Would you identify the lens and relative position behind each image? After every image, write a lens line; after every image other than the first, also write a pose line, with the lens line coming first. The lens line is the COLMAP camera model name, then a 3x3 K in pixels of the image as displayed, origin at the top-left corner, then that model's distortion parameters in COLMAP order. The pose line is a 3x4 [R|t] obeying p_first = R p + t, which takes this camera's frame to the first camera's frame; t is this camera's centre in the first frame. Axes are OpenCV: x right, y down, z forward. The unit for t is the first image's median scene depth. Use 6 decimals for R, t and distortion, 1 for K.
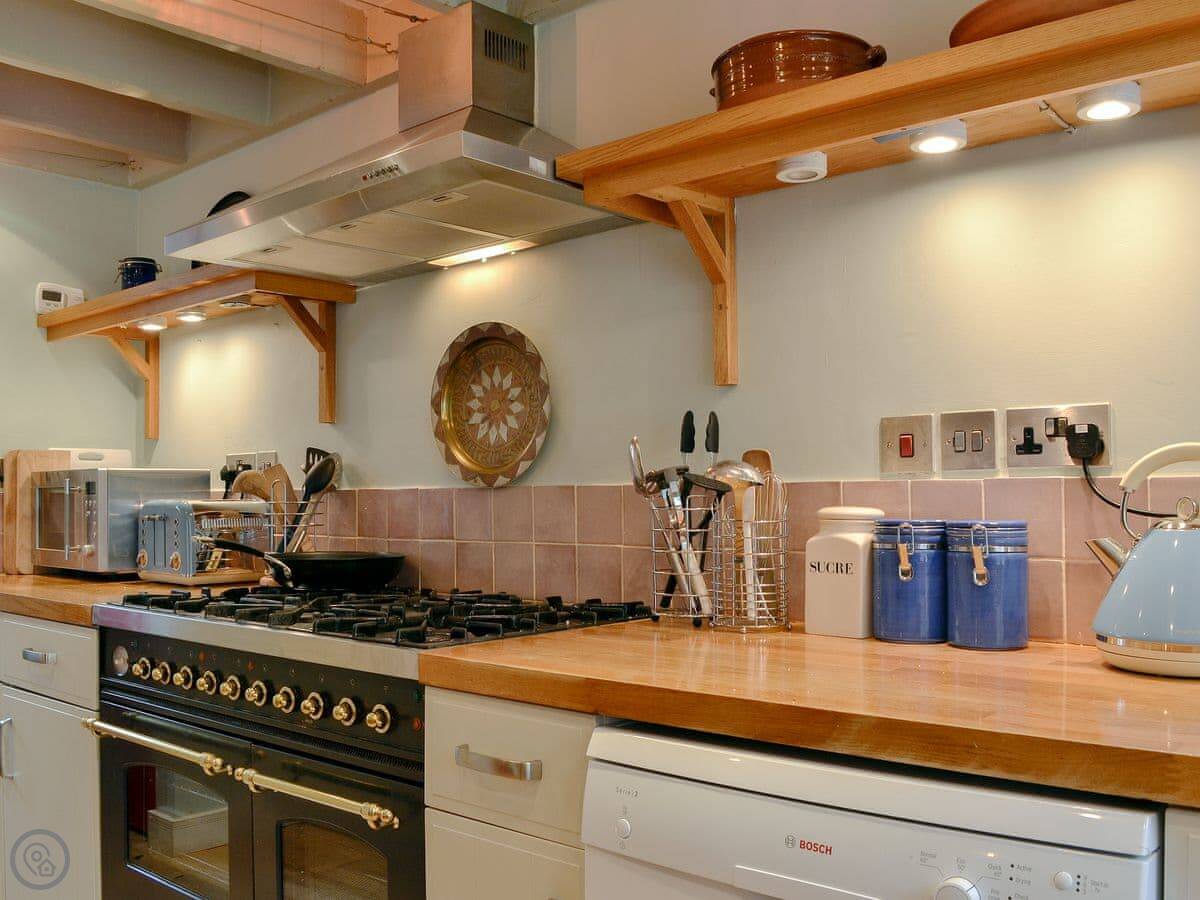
lens RADIAL K [[1109.7, 0, 630.2], [0, 1109.7, 451.1], [0, 0, 1]] dist [-0.076782, 0.012212]
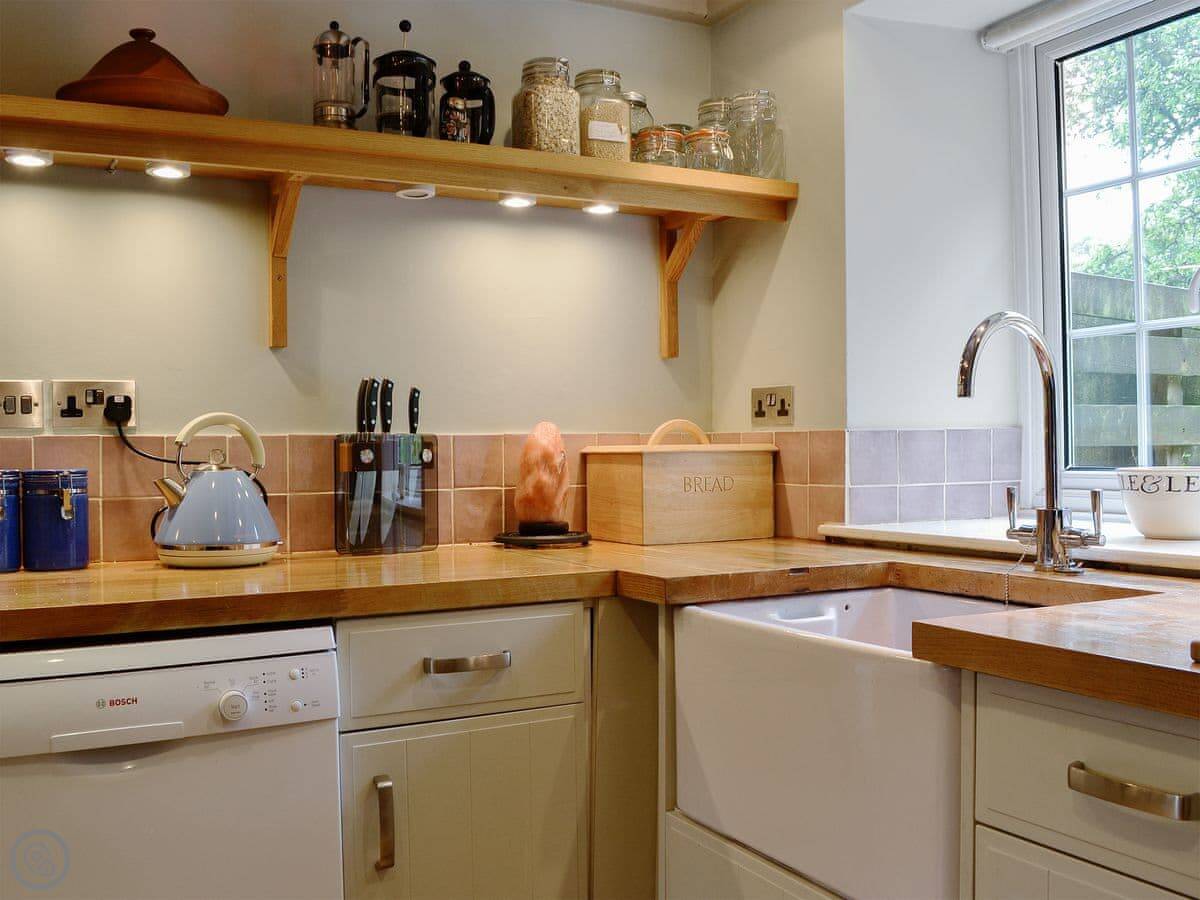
lens RADIAL K [[1109.7, 0, 630.2], [0, 1109.7, 451.1], [0, 0, 1]] dist [-0.076782, 0.012212]
pose [[0.340320, -0.002919, 0.940305, -0.623995], [-0.028440, 0.999506, 0.013396, 0.007146], [-0.939879, -0.031301, 0.340069, -0.036904]]
